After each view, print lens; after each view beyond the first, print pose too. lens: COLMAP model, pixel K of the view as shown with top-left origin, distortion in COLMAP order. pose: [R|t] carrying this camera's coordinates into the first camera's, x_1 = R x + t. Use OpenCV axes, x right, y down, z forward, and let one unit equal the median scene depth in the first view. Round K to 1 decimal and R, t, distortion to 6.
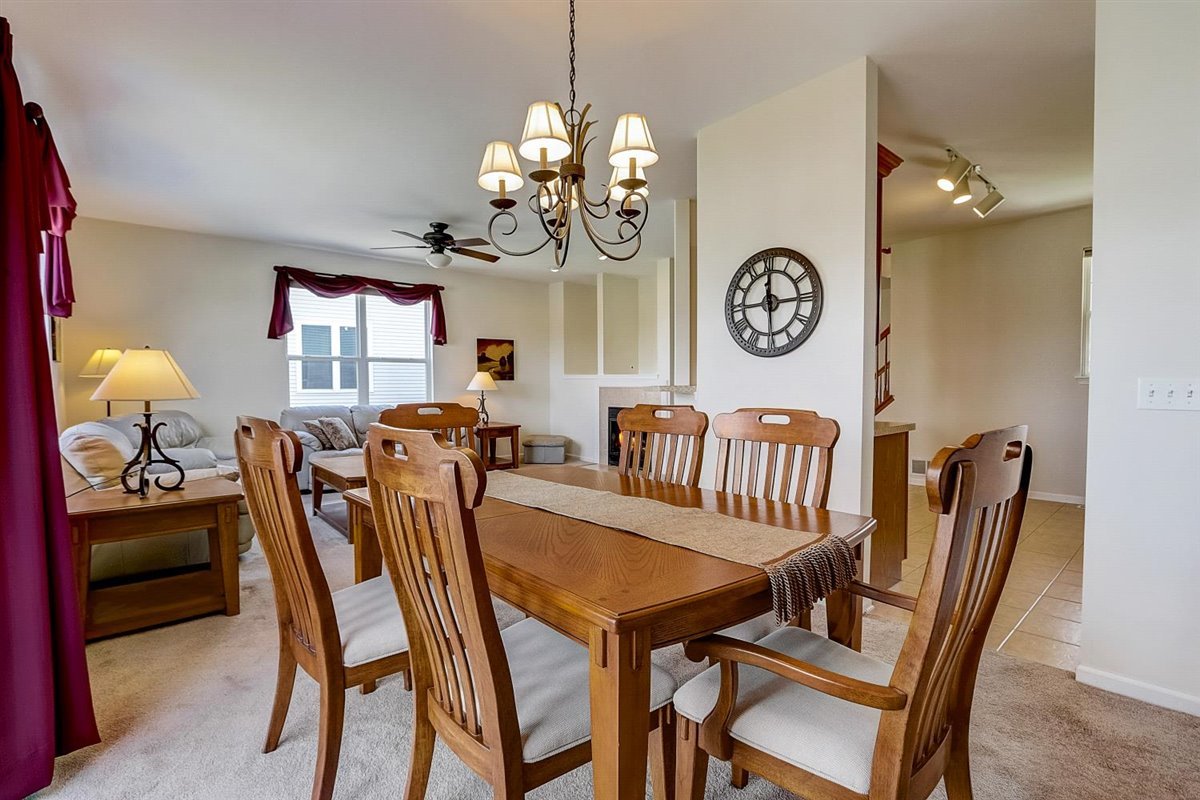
lens RADIAL K [[559.1, 0, 604.3], [0, 559.1, 405.7], [0, 0, 1]] dist [-0.008928, 0.001022]
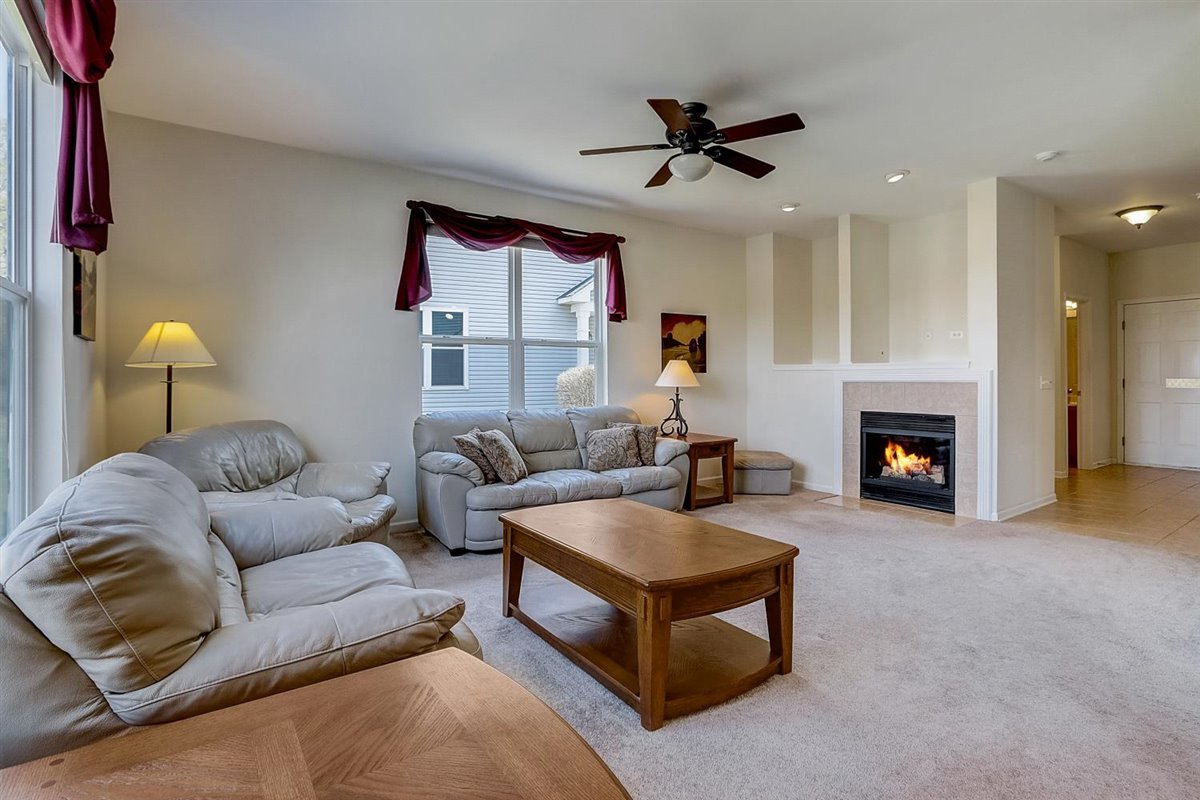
lens RADIAL K [[595.4, 0, 599.7], [0, 595.4, 377.6], [0, 0, 1]] dist [-0.002051, -0.000603]
pose [[0.993455, -0.005372, -0.114101, -0.233294], [0.000395, 0.999049, -0.043590, -0.007604], [0.114227, 0.043260, 0.992512, 0.270765]]
